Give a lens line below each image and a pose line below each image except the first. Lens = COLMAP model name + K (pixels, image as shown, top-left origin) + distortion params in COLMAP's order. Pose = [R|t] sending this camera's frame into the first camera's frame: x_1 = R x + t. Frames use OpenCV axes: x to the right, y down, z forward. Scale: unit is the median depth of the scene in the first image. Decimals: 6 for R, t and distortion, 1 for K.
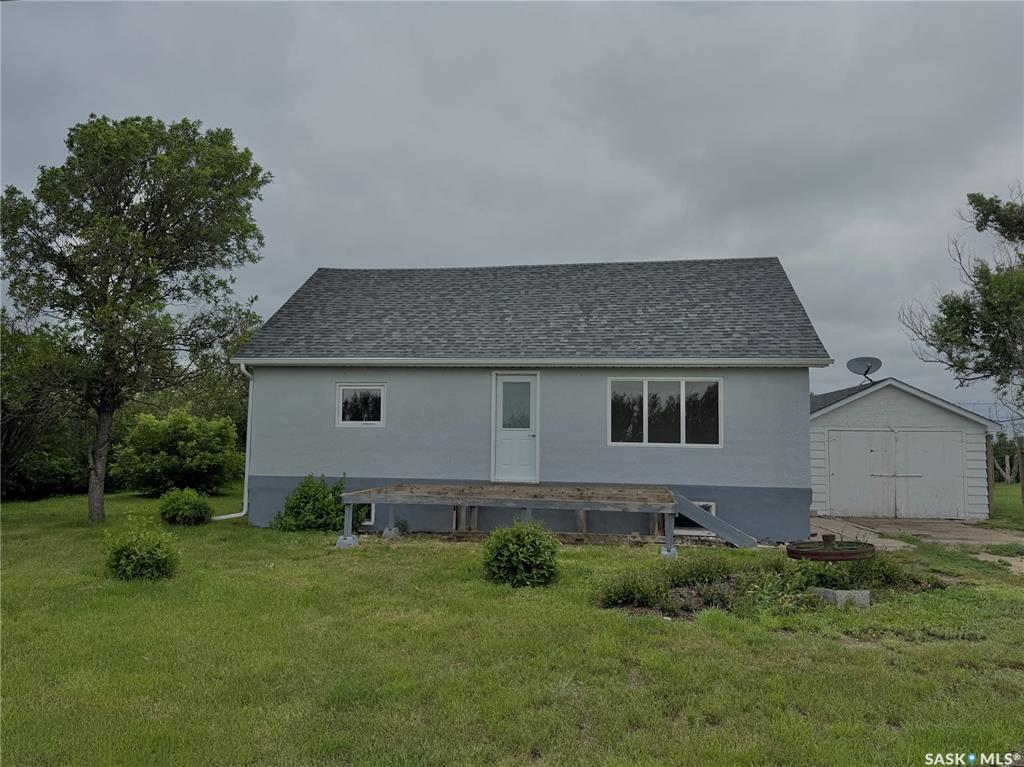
lens RADIAL K [[719.5, 0, 511.0], [0, 719.5, 387.2], [0, 0, 1]] dist [-0.002611, -0.007676]
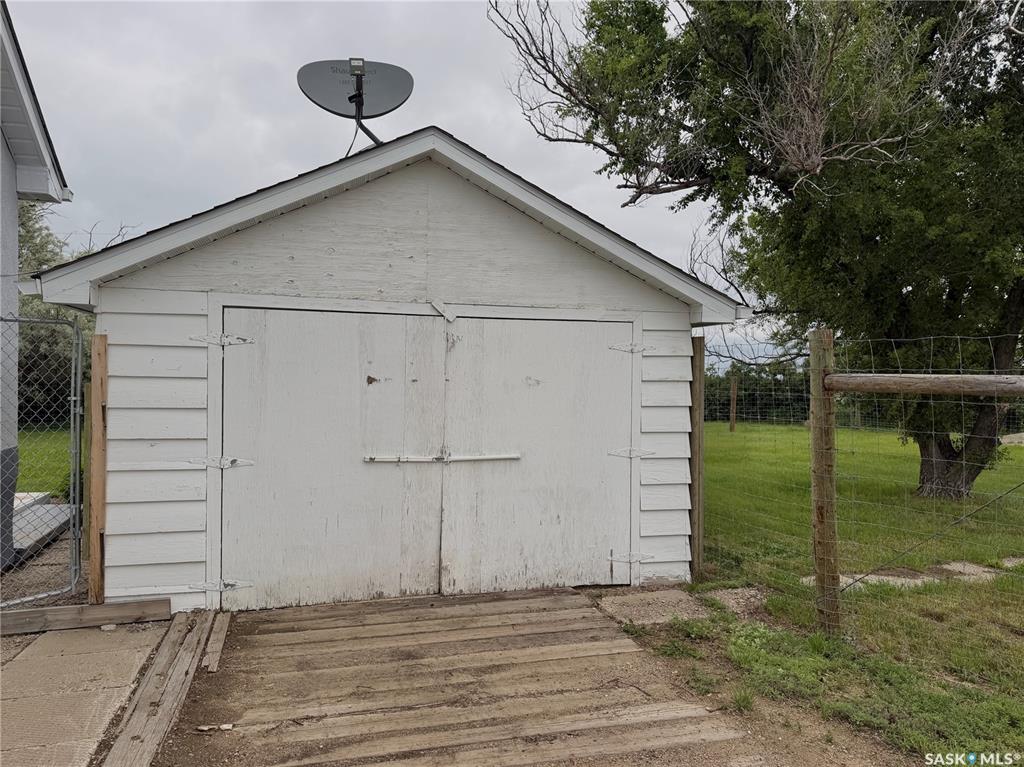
lens RADIAL K [[719.5, 0, 512.4], [0, 719.5, 384.2], [0, 0, 1]] dist [-0.002611, -0.007676]
pose [[0.915366, -0.000416, 0.402623, 0.436428], [-0.031255, 0.996908, 0.072090, 0.067052], [-0.401408, -0.078573, 0.912523, 0.705321]]
